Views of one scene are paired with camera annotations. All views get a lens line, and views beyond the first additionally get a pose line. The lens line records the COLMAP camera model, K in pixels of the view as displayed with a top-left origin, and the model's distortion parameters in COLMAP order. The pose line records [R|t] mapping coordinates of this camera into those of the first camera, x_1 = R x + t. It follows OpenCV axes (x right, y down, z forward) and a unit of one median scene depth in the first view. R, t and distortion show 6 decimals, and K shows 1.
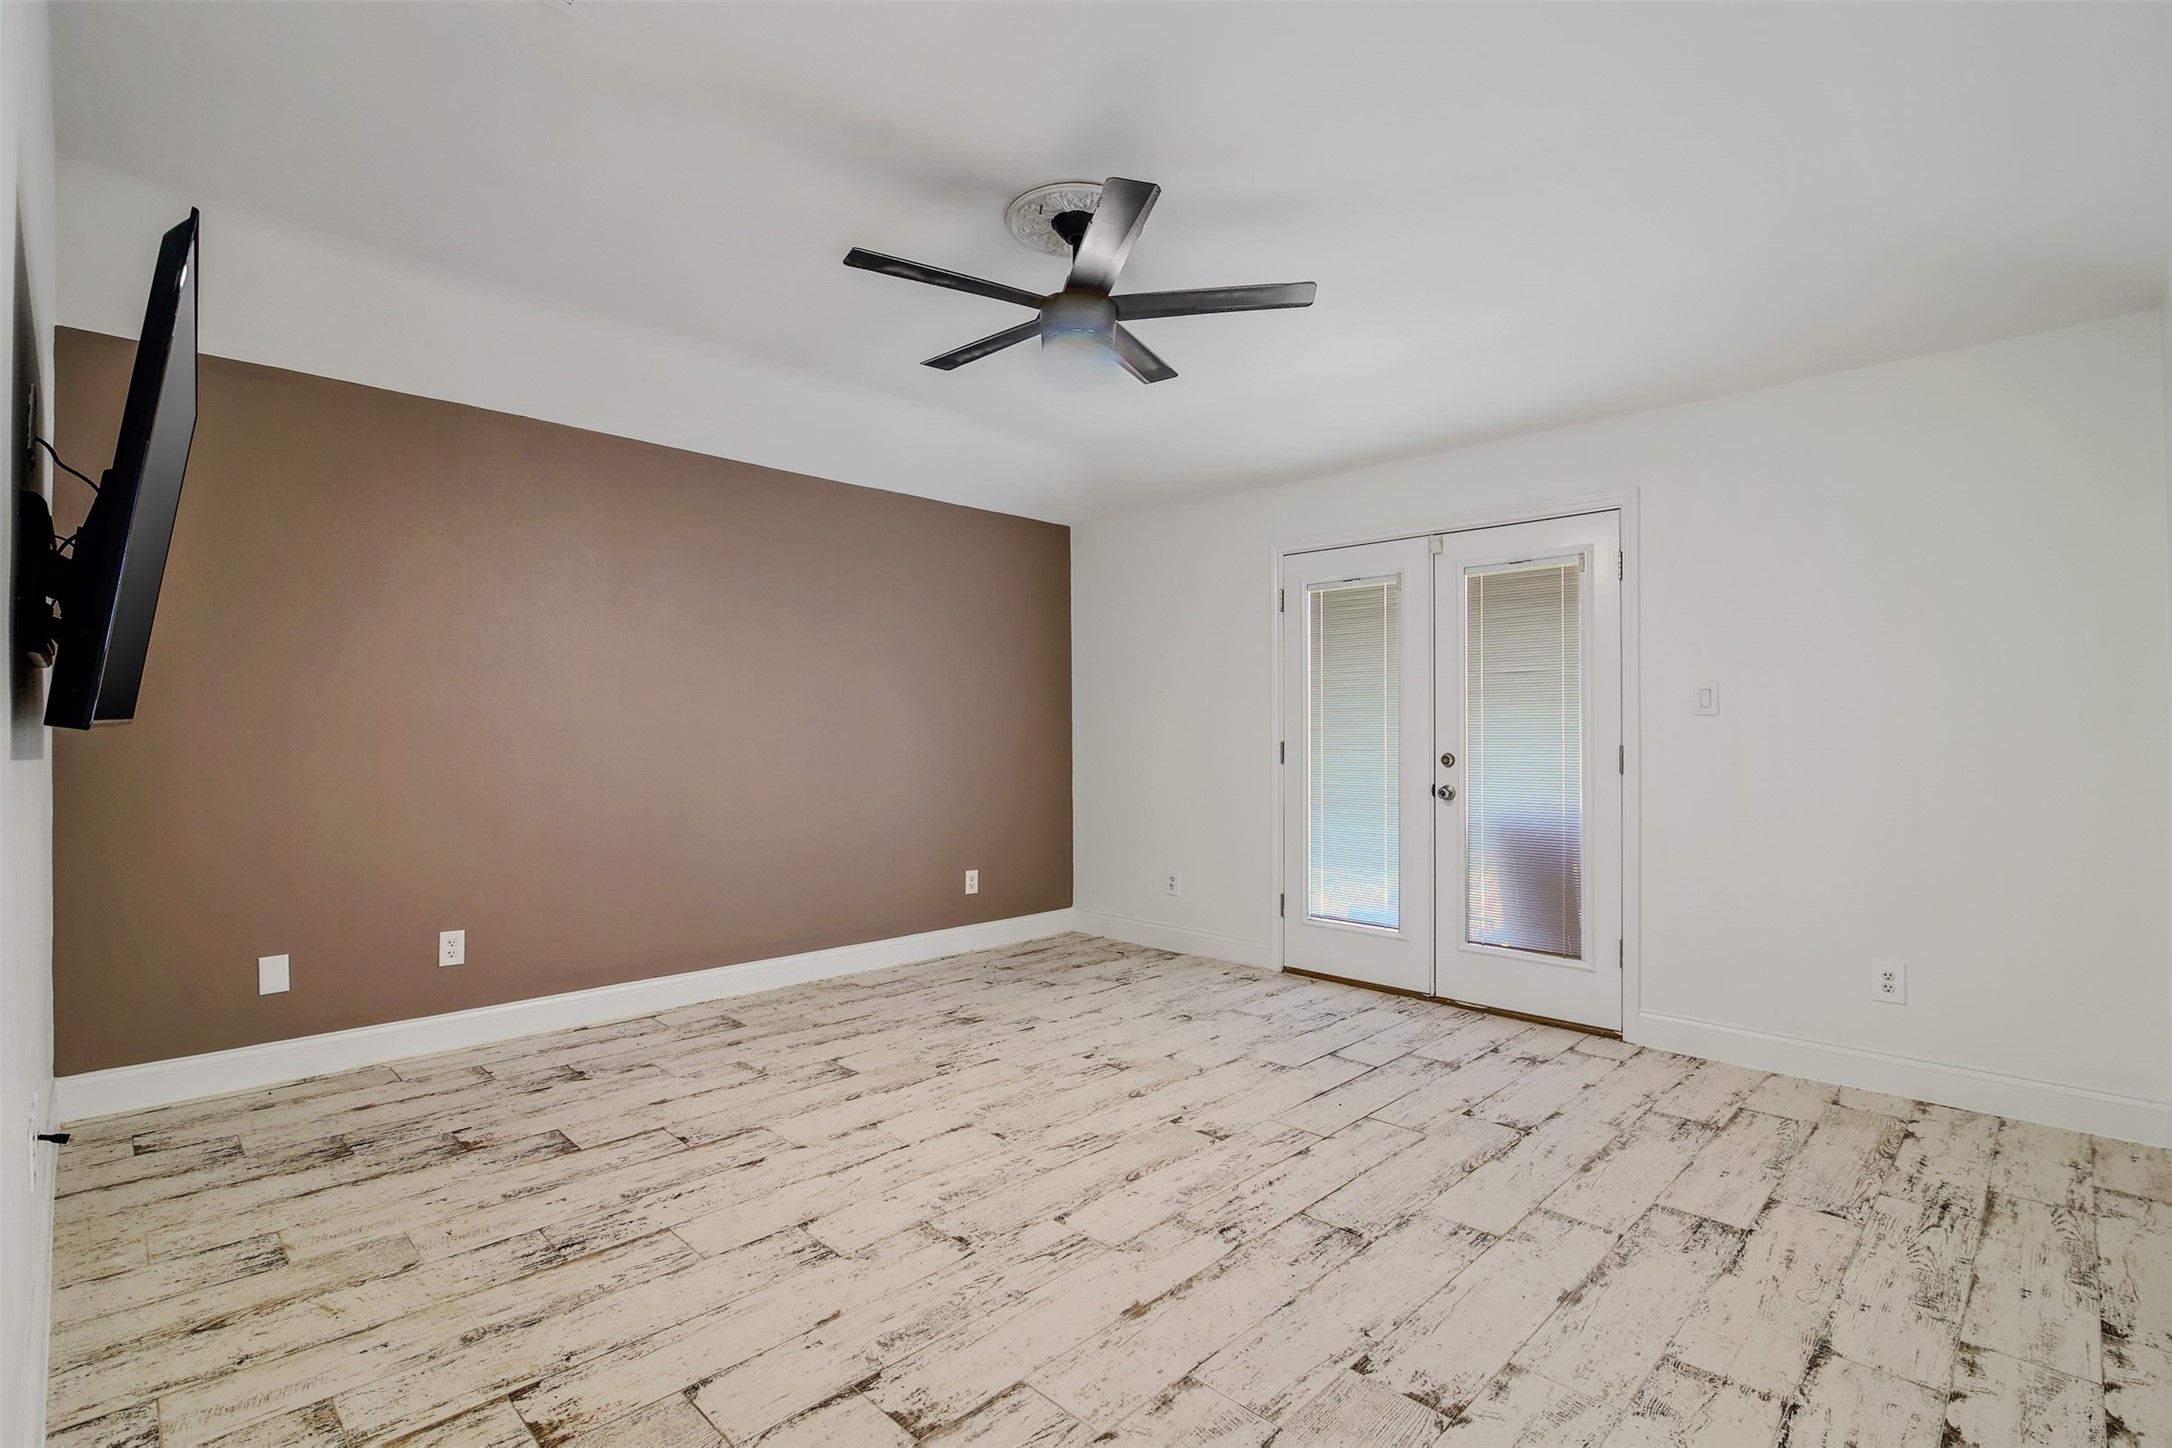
lens RADIAL K [[994.6, 0, 1098.4], [0, 994.6, 731.5], [0, 0, 1]] dist [0.033400, -0.006636]
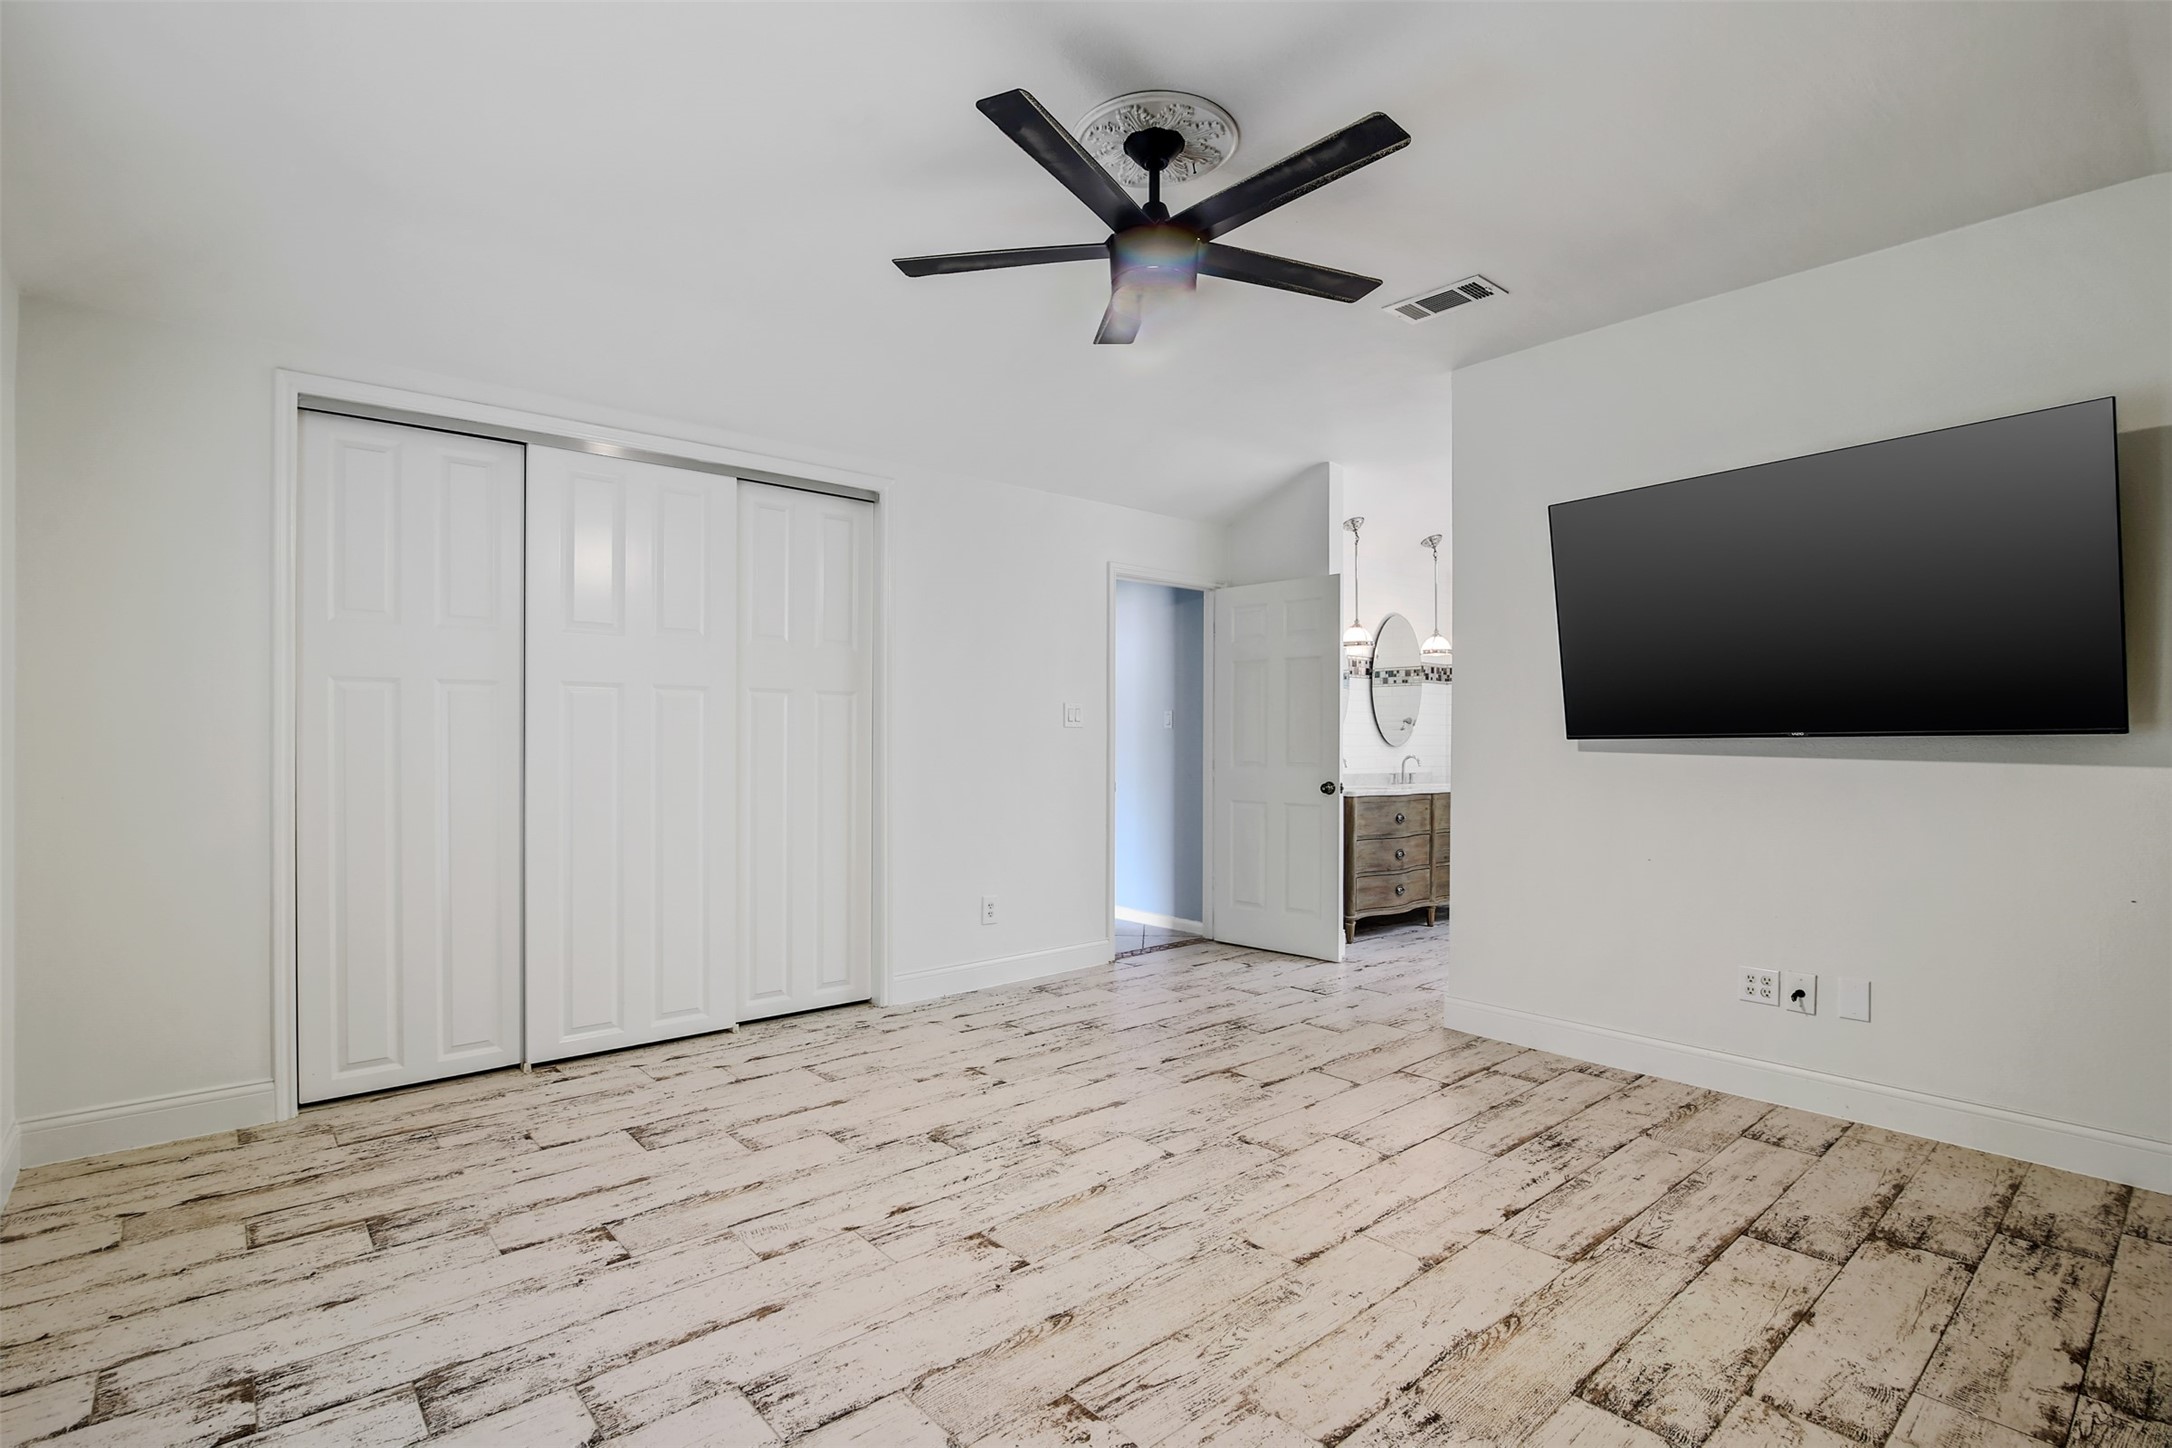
lens RADIAL K [[994.6, 0, 1085.2], [0, 994.6, 727.3], [0, 0, 1]] dist [0.033400, -0.006636]
pose [[-0.995903, -0.002234, 0.090405, -0.039543], [-0.003475, 0.999902, -0.013578, 0.001496], [-0.090366, -0.013836, -0.995813, 1.913525]]
